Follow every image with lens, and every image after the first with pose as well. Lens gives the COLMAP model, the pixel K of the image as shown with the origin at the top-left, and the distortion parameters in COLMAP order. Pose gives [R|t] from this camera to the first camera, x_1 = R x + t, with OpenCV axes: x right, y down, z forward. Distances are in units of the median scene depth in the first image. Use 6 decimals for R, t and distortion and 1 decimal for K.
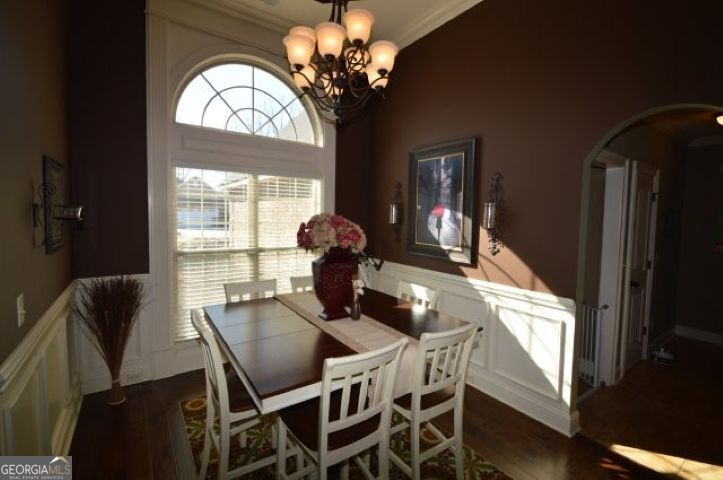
lens RADIAL K [[322.4, 0, 362.5], [0, 322.4, 233.7], [0, 0, 1]] dist [0.003268, -0.010653]
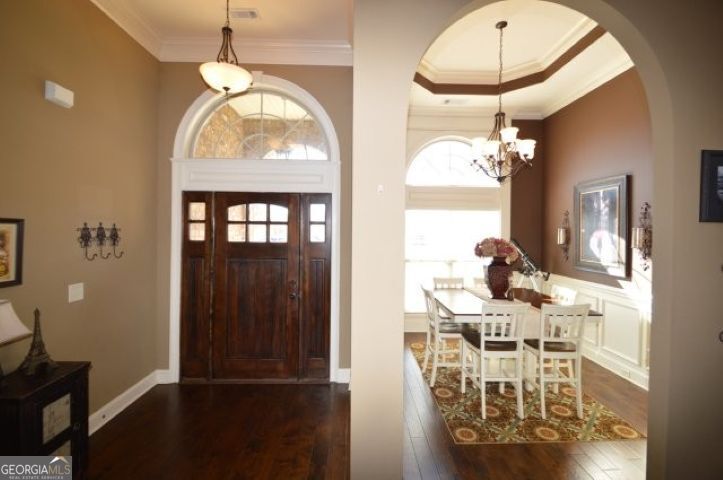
lens RADIAL K [[299.5, 0, 367.9], [0, 299.5, 234.0], [0, 0, 1]] dist [0.000568, -0.000069]
pose [[0.834151, -0.008293, -0.551474, 0.141060], [-0.026167, 0.998166, -0.054590, 0.016303], [0.550915, 0.059967, 0.832404, -0.456357]]
